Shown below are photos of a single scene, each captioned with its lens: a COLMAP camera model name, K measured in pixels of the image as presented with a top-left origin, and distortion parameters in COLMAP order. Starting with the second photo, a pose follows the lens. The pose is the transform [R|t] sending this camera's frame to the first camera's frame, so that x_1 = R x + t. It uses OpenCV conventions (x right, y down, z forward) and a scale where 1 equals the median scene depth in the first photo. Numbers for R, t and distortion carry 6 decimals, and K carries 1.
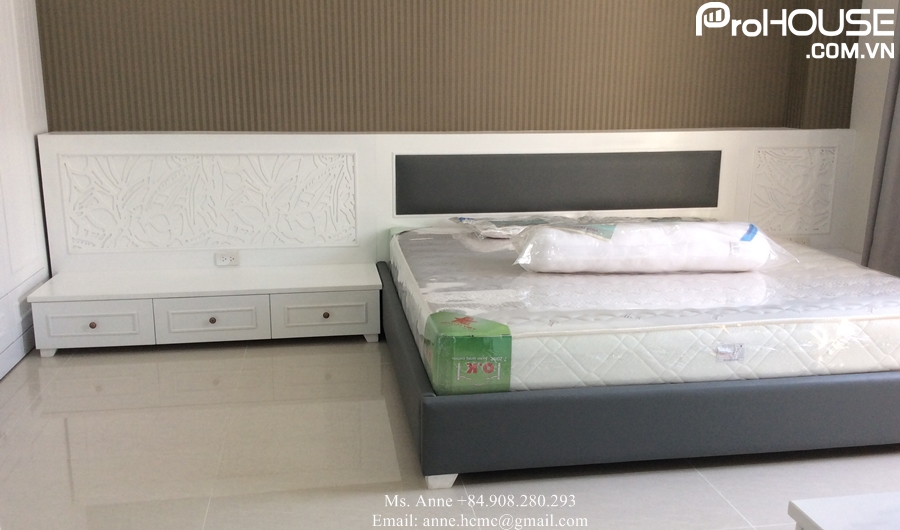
lens RADIAL K [[815.7, 0, 451.8], [0, 815.7, 262.5], [0, 0, 1]] dist [0.111452, -0.210120]
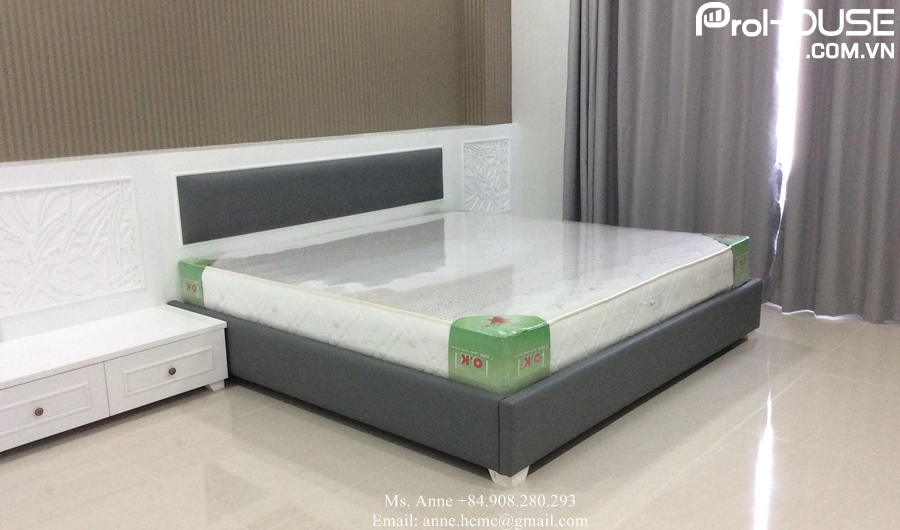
lens RADIAL K [[815.7, 0, 451.8], [0, 815.7, 262.5], [0, 0, 1]] dist [0.111452, -0.210120]
pose [[0.766689, -0.156528, 0.622645, -0.431173], [0.161755, 0.985633, 0.048604, -0.038964], [-0.621308, 0.063452, 0.780993, 0.151218]]
